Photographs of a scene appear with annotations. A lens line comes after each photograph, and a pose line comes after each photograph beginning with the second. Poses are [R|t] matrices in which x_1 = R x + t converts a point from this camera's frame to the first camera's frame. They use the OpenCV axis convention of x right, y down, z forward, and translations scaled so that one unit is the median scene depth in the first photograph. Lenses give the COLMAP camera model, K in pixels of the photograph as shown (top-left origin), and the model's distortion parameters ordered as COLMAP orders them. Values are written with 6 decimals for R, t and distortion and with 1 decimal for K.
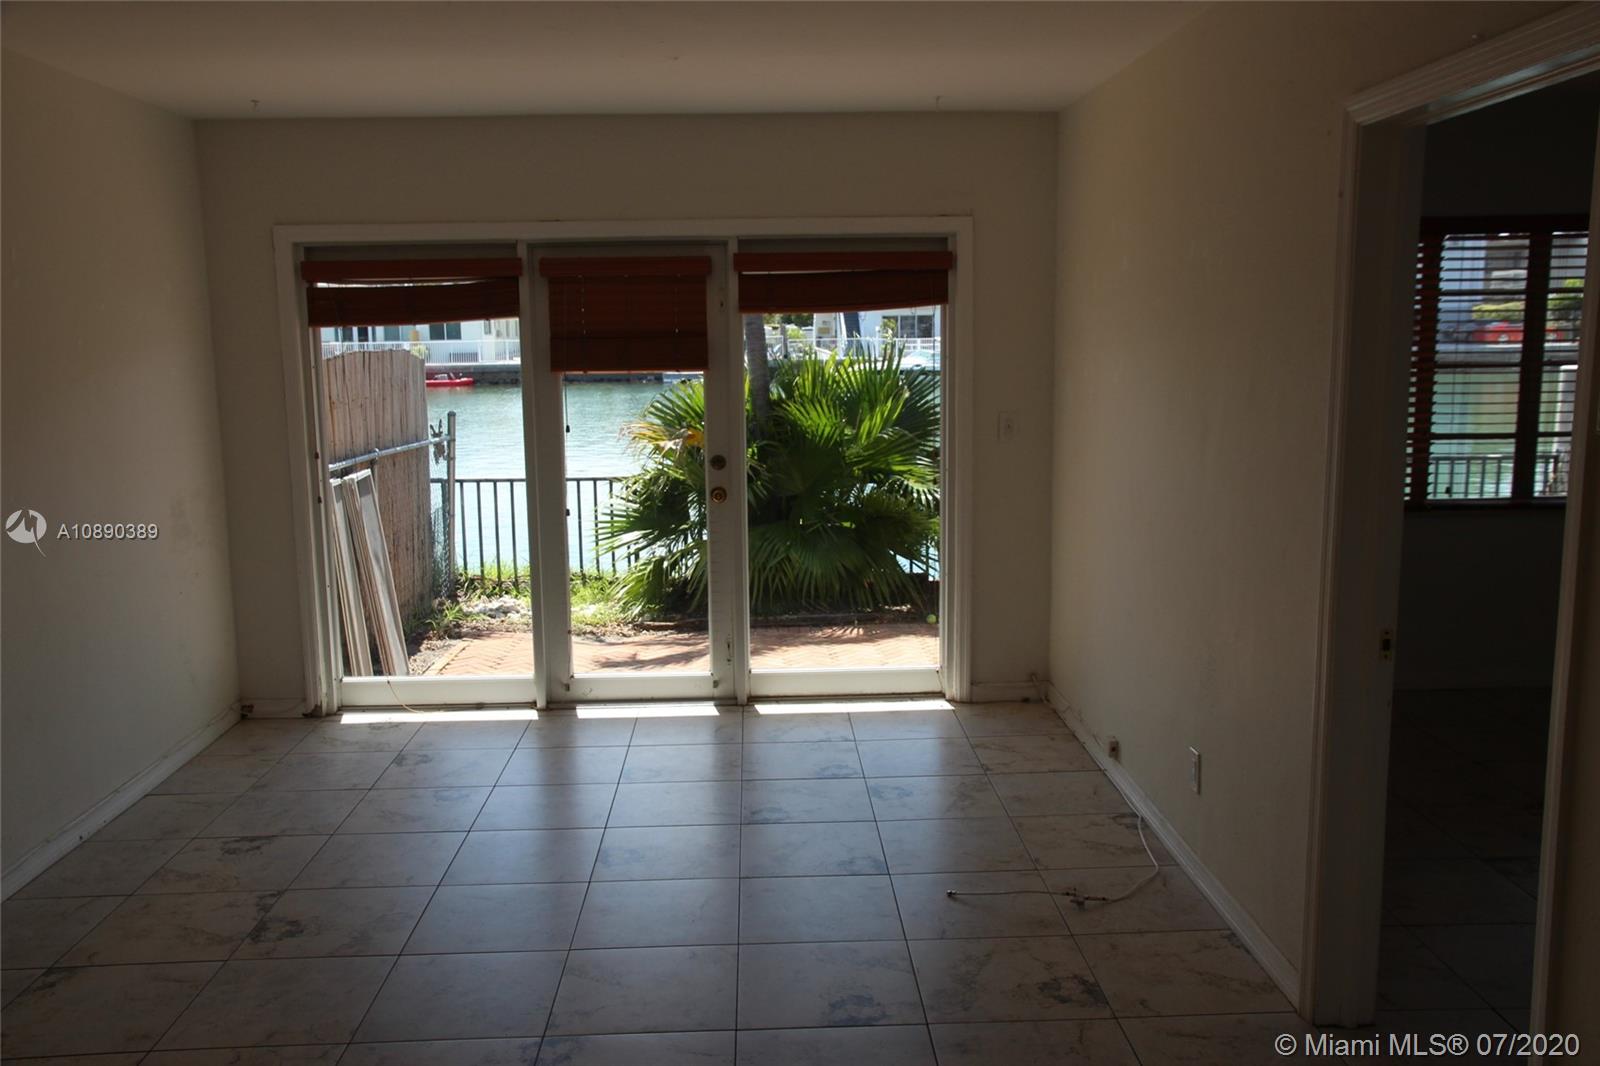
lens RADIAL K [[1353.4, 0, 800.9], [0, 1353.4, 536.8], [0, 0, 1]] dist [-0.058342, 0.132203]
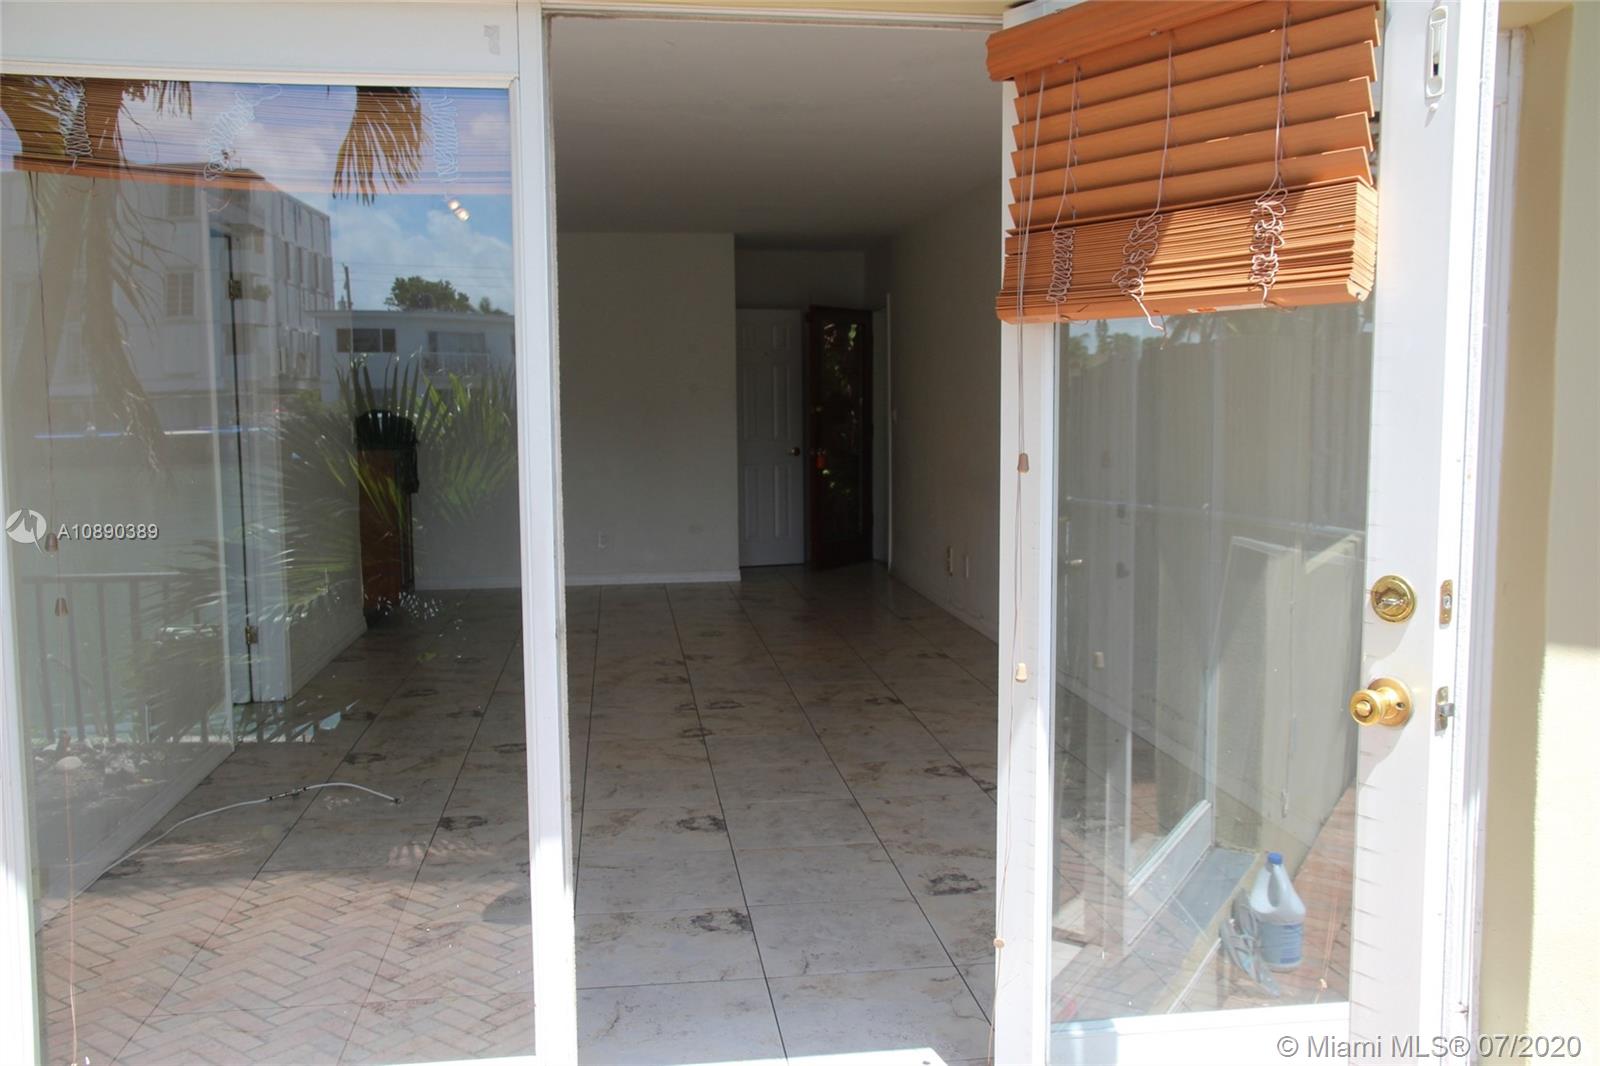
lens RADIAL K [[1353.4, 0, 800.9], [0, 1353.4, 536.8], [0, 0, 1]] dist [-0.058342, 0.132203]
pose [[-0.994856, 0.028327, -0.097260, -0.086404], [0.002904, 0.967688, 0.252135, -0.166797], [0.101260, 0.250556, -0.962792, 1.436339]]
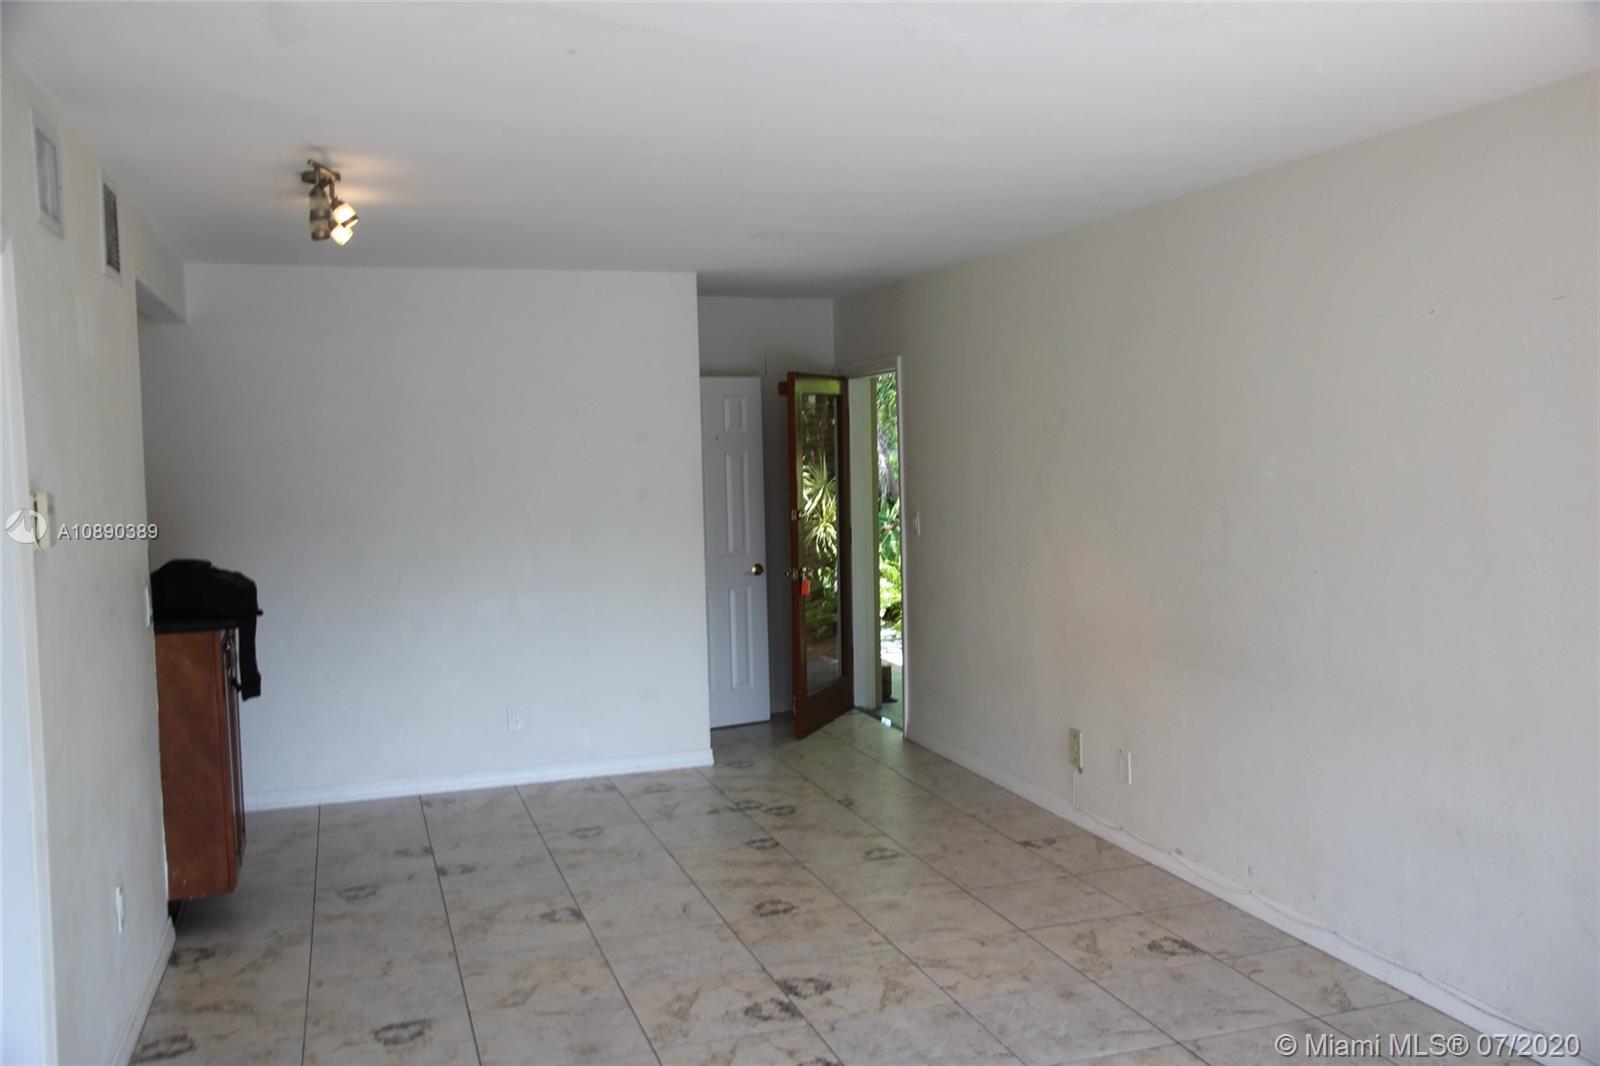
lens RADIAL K [[1353.4, 0, 800.9], [0, 1353.4, 536.8], [0, 0, 1]] dist [-0.058342, 0.132203]
pose [[-0.956253, 0.051714, -0.287934, 0.085578], [-0.013161, 0.975649, 0.218941, -0.142920], [0.292245, 0.213152, -0.932287, 0.895218]]
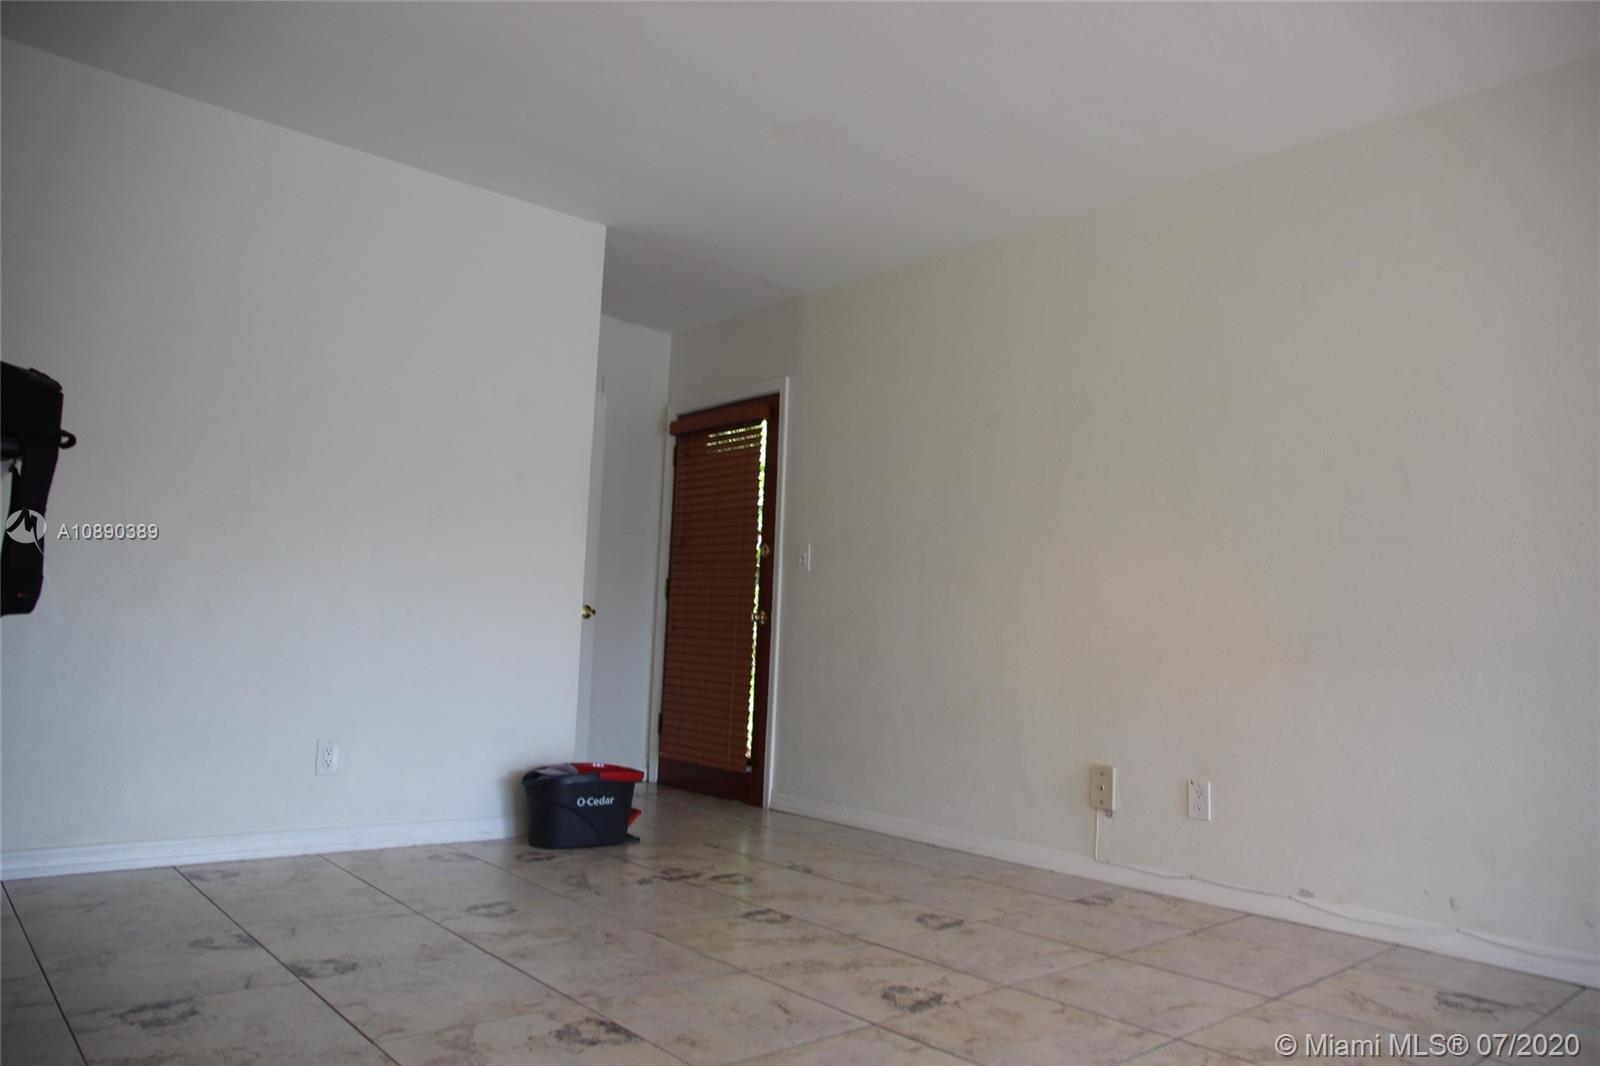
lens RADIAL K [[1103.6, 0, 804.7], [0, 1103.6, 537.7], [0, 0, 1]] dist [-0.124158, 0.086967]
pose [[-0.776271, -0.078378, -0.625508, 0.189116], [-0.130617, 0.990706, 0.037961, 0.068125], [0.616719, 0.111170, -0.779294, 0.457029]]
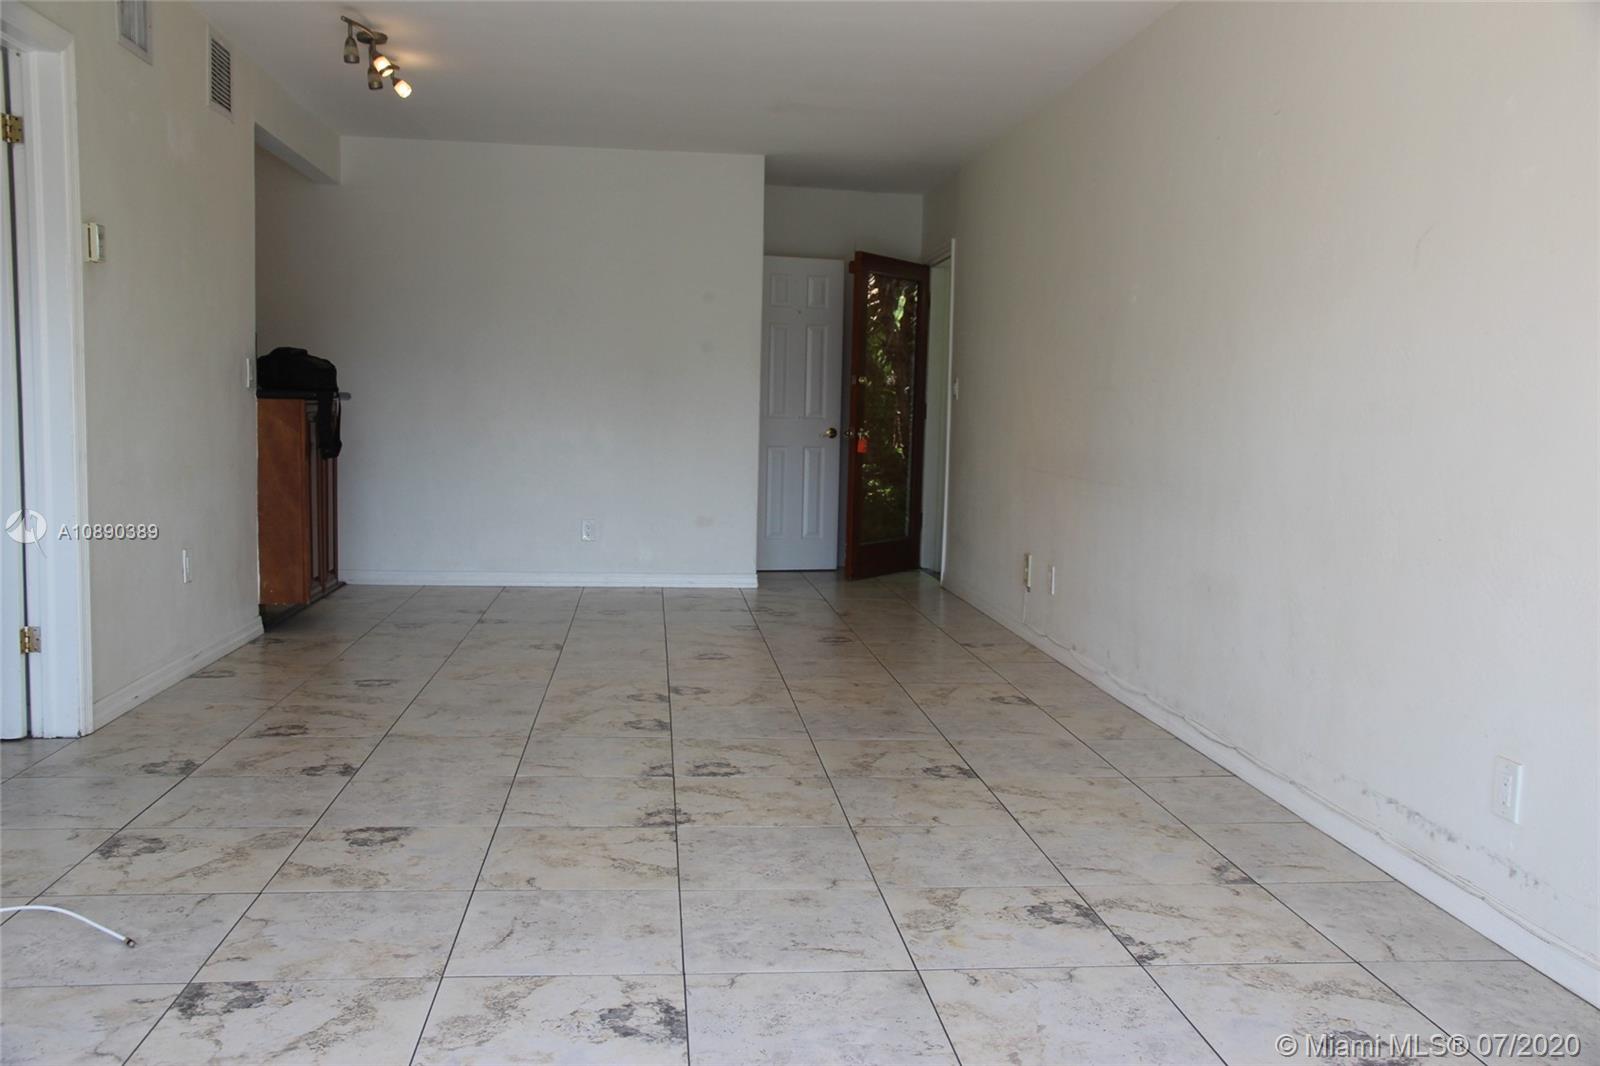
lens RADIAL K [[1353.4, 0, 800.9], [0, 1353.4, 536.8], [0, 0, 1]] dist [-0.058342, 0.132203]
pose [[-0.997169, -0.008446, -0.074719, -0.116176], [-0.026624, 0.968959, 0.245784, -0.071595], [0.070324, 0.247078, -0.966440, 1.115895]]
